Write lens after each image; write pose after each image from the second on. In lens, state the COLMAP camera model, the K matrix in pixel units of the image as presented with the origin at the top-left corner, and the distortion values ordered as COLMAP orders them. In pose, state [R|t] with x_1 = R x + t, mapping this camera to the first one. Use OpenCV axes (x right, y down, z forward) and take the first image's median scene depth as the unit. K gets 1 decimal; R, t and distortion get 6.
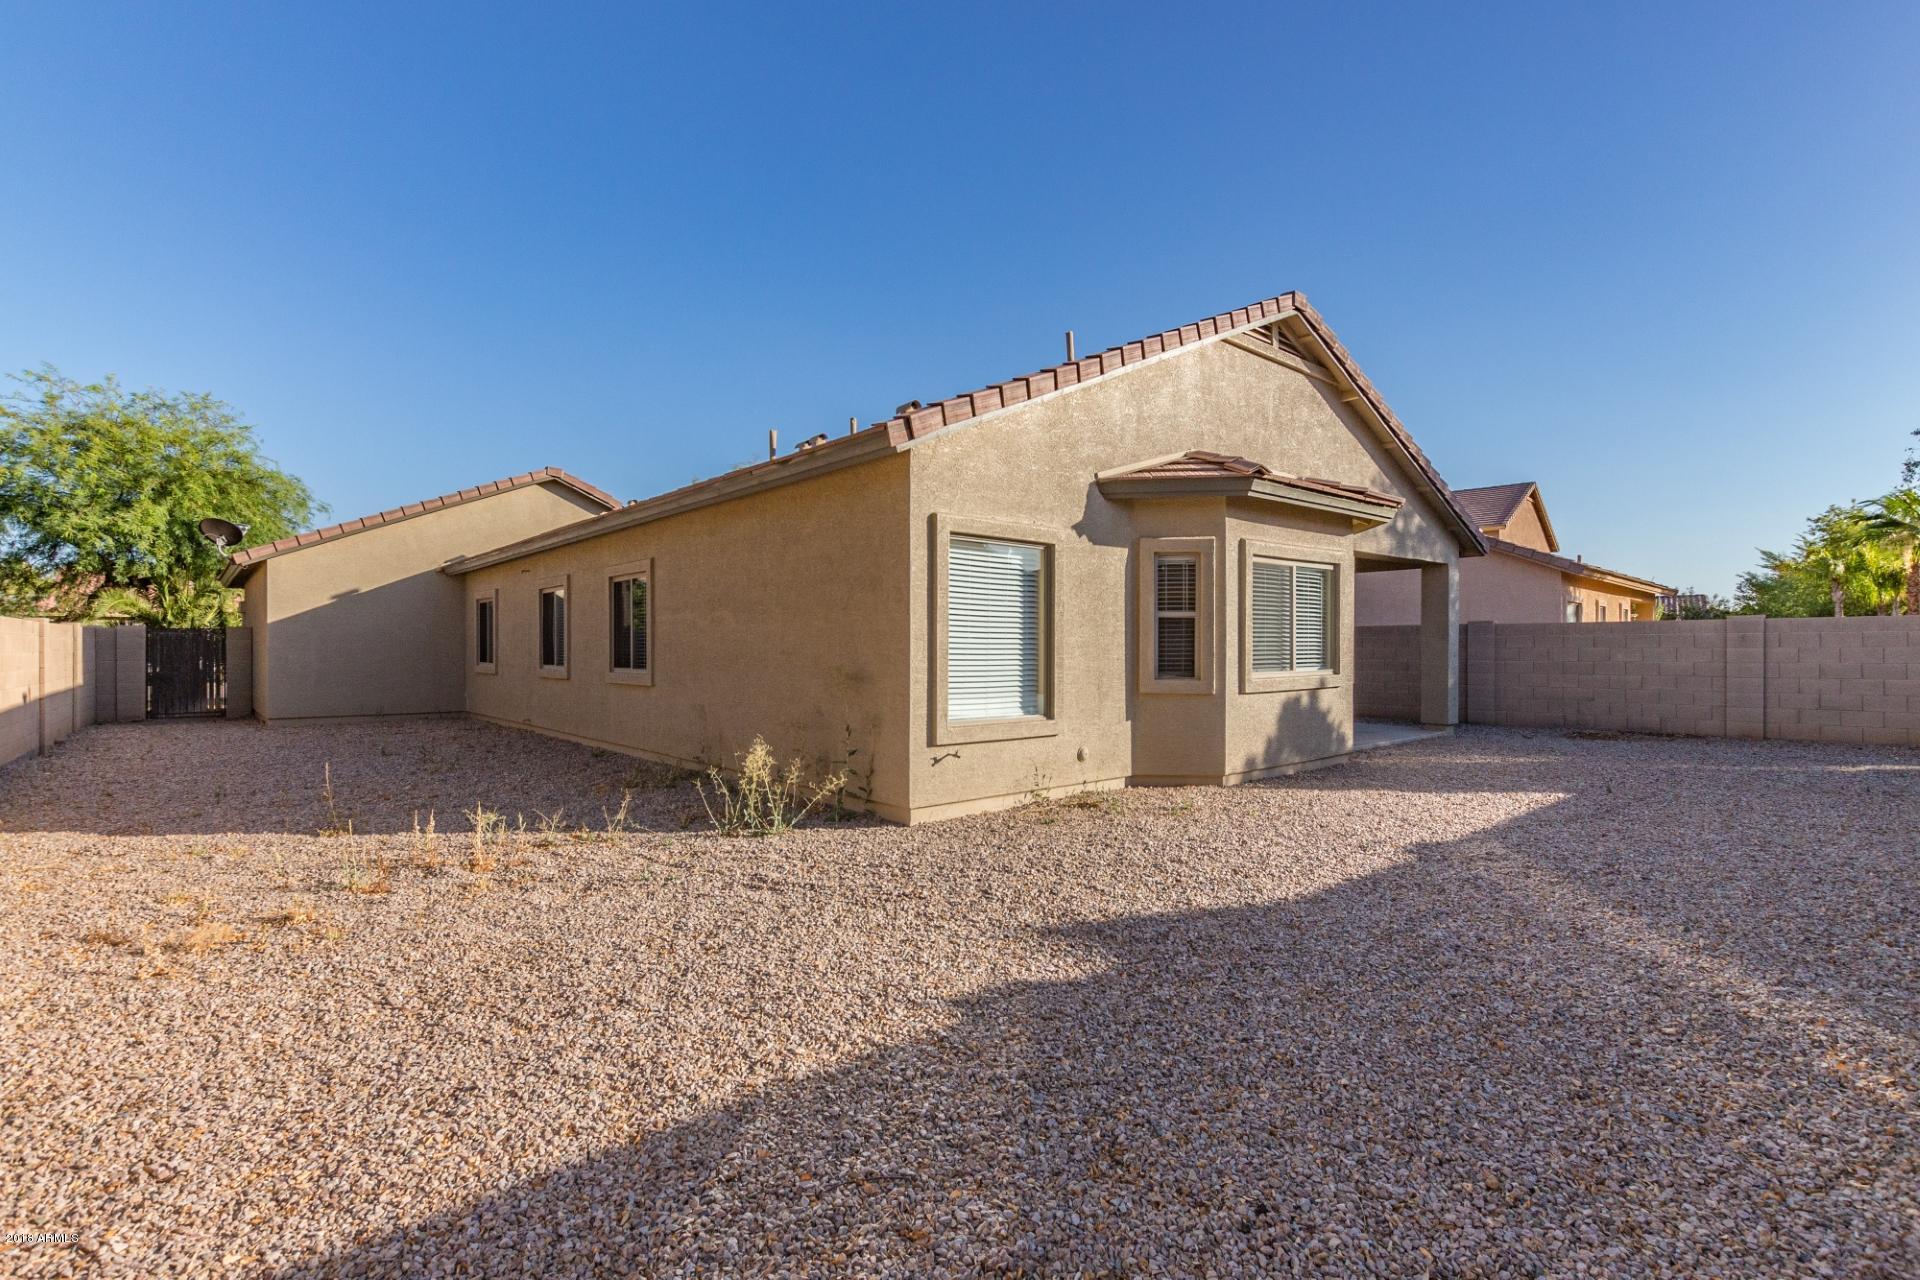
lens RADIAL K [[886.8, 0, 953.7], [0, 886.8, 644.2], [0, 0, 1]] dist [0.006260, 0.000105]
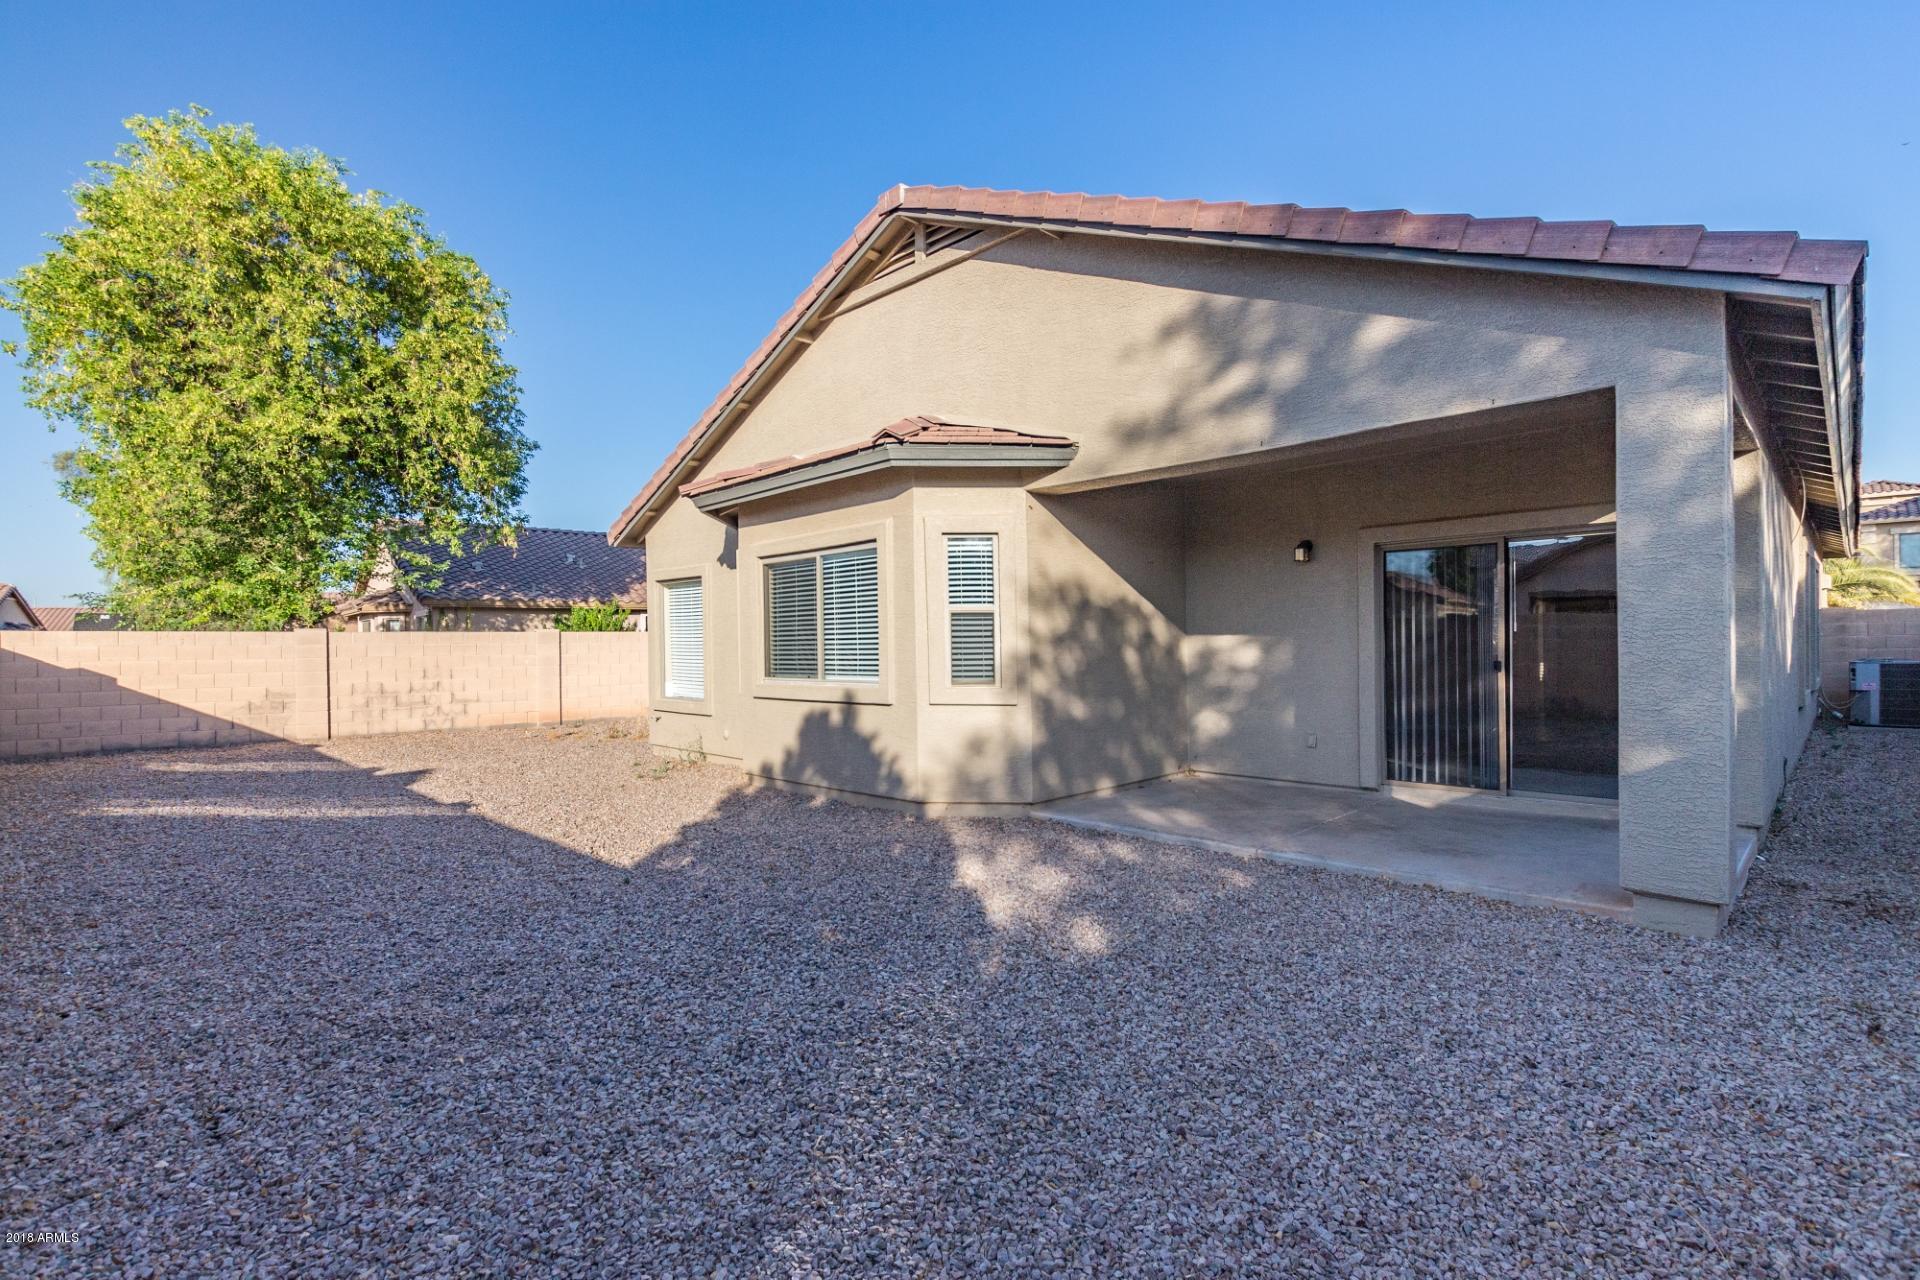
lens RADIAL K [[886.8, 0, 953.7], [0, 886.8, 644.2], [0, 0, 1]] dist [0.006260, 0.000105]
pose [[0.064833, 0.009742, -0.997849, 1.235743], [0.020914, 0.999719, 0.011119, -0.010886], [0.997677, -0.021589, 0.064611, 1.068813]]
